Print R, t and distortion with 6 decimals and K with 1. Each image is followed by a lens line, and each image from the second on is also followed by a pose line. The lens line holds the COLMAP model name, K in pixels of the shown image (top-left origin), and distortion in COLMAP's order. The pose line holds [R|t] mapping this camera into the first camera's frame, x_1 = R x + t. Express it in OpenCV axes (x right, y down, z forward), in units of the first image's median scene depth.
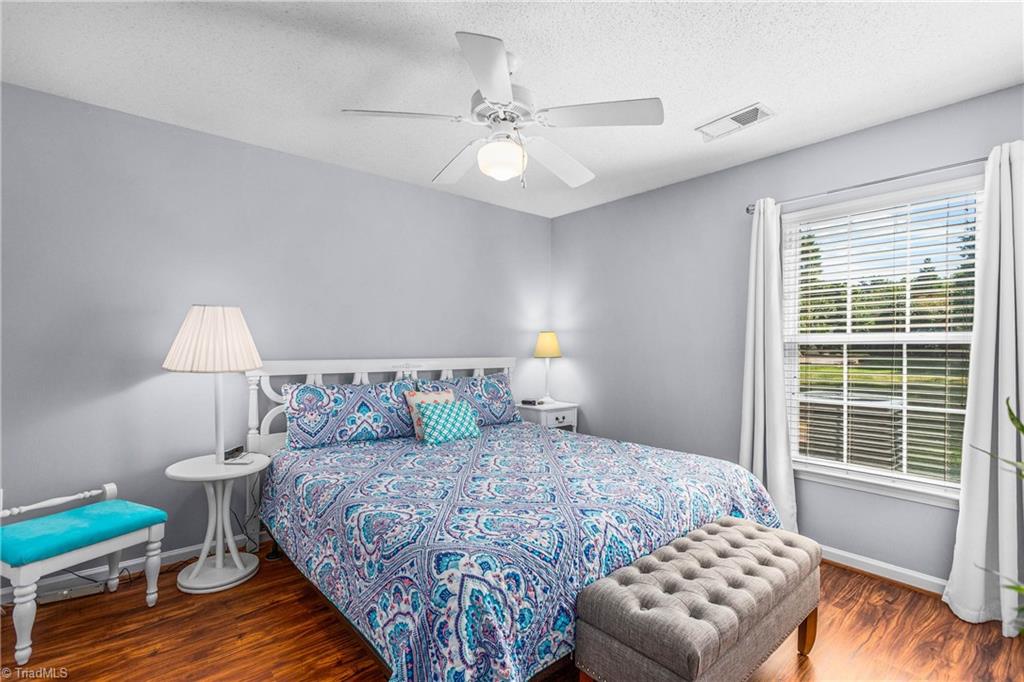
lens RADIAL K [[469.9, 0, 511.1], [0, 469.9, 345.3], [0, 0, 1]] dist [0.002220, -0.003899]
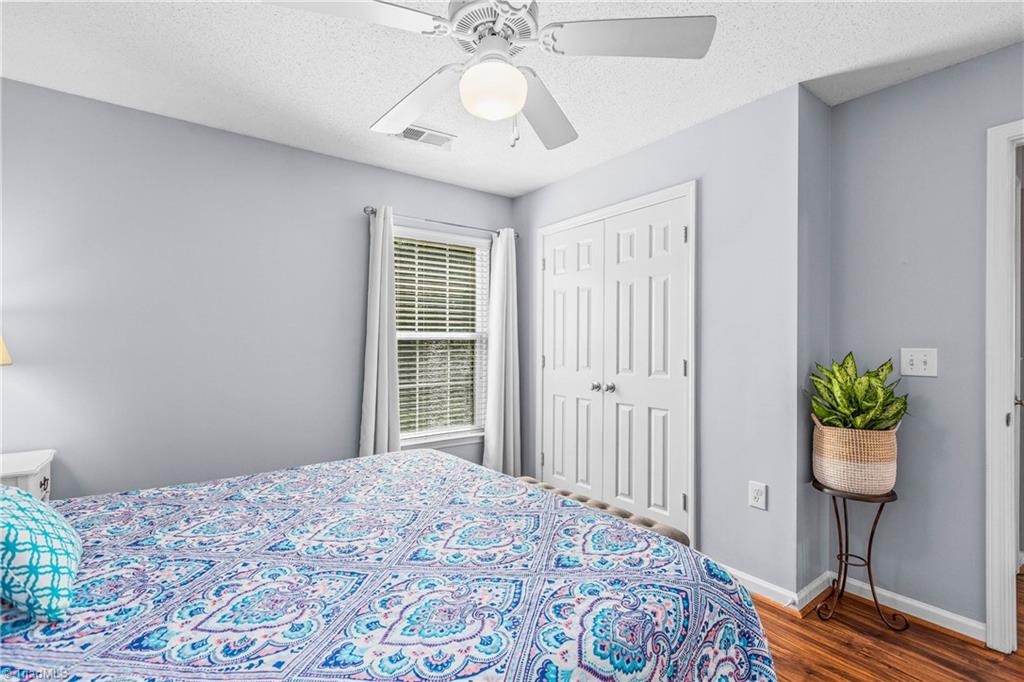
lens RADIAL K [[469.9, 0, 508.6], [0, 469.9, 336.5], [0, 0, 1]] dist [0.002220, -0.003899]
pose [[0.052851, 0.010416, 0.998548, -0.629292], [-0.000917, 0.999946, -0.010382, 0.001217], [-0.998602, -0.000367, 0.052857, 0.783057]]
